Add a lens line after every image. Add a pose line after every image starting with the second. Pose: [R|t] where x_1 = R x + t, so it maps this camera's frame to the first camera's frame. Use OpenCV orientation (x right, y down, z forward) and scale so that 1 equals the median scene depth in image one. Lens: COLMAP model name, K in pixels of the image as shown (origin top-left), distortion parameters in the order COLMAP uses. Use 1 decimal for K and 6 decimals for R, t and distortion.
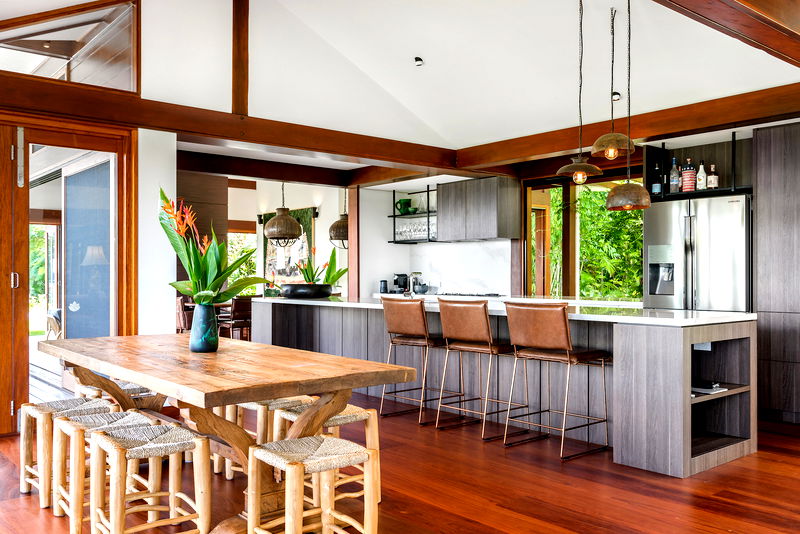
lens RADIAL K [[677.6, 0, 402.4], [0, 677.6, 268.0], [0, 0, 1]] dist [-0.000686, -0.007105]
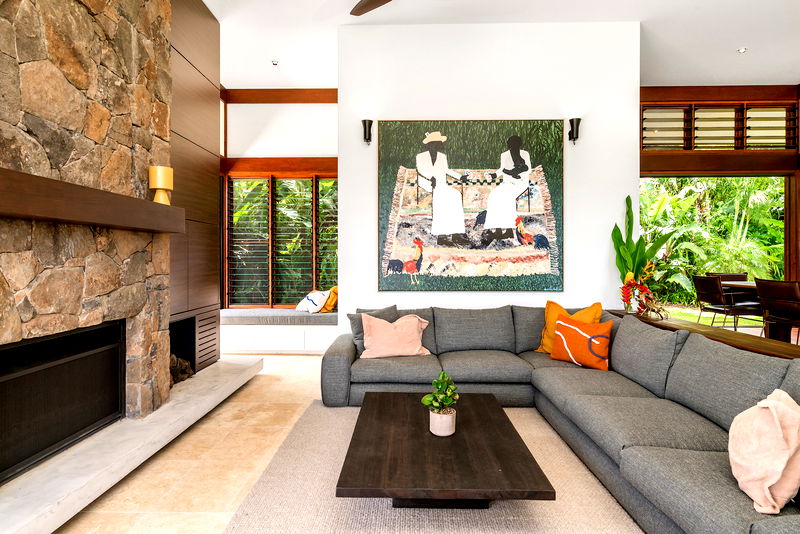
lens RADIAL K [[452.2, 0, 396.2], [0, 452.2, 259.0], [0, 0, 1]] dist [-0.001802, 0.006063]
pose [[0.667931, -0.002601, 0.744219, -0.137269], [-0.008153, 0.999908, 0.010812, 0.004980], [-0.744179, -0.013289, 0.667848, 0.241269]]
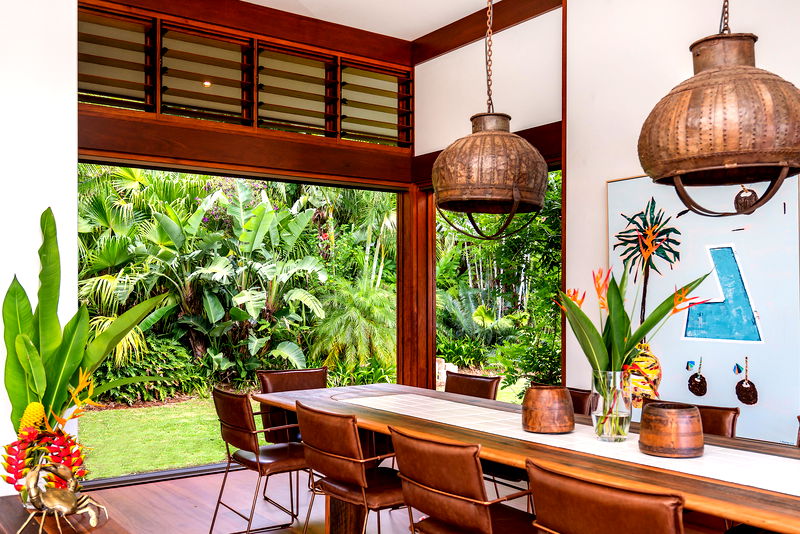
lens RADIAL K [[779.1, 0, 388.5], [0, 779.1, 294.5], [0, 0, 1]] dist [0.006273, 0.000000]
pose [[0.103874, 0.004971, 0.994578, -0.094008], [-0.014000, 0.999896, -0.003535, -0.000911], [-0.994492, -0.013556, 0.103933, 0.232011]]
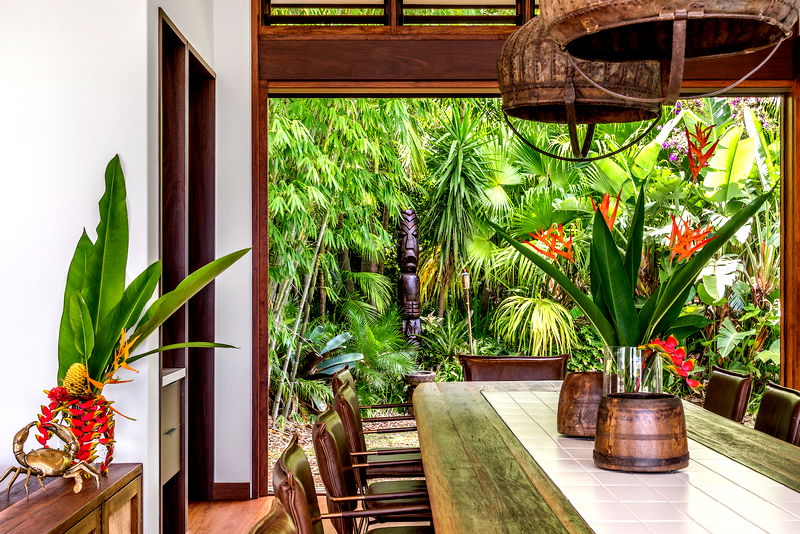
lens RADIAL K [[1177.0, 0, 400.1], [0, 1177.0, 267.7], [0, 0, 1]] dist [-0.032017, 0.000000]
pose [[0.648827, 0.008986, 0.760883, -0.085752], [-0.010098, 0.999944, -0.003198, 0.000901], [-0.760869, -0.005608, 0.648881, 0.188257]]
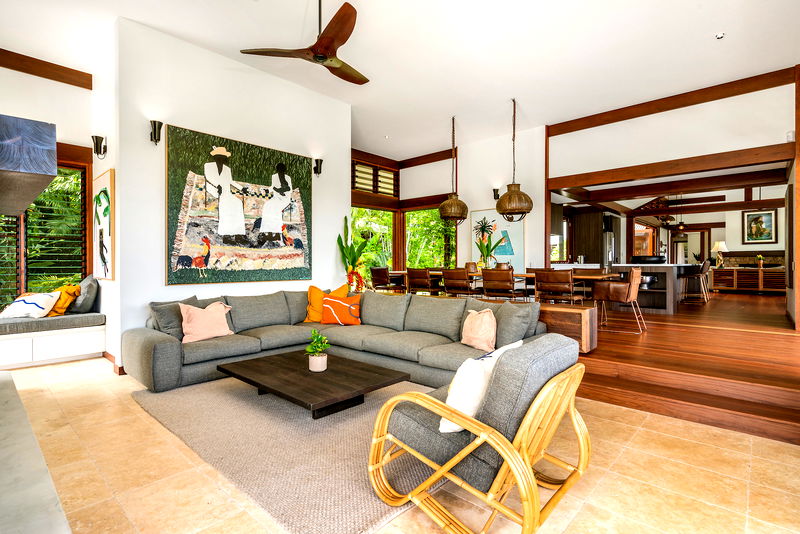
lens RADIAL K [[396.5, 0, 398.4], [0, 396.5, 264.9], [0, 0, 1]] dist [-0.018043, 0.000377]
pose [[-0.121410, -0.003463, 0.992596, -0.164583], [-0.011154, 0.999936, 0.002124, 0.007752], [-0.992540, -0.010813, -0.121440, 0.268903]]
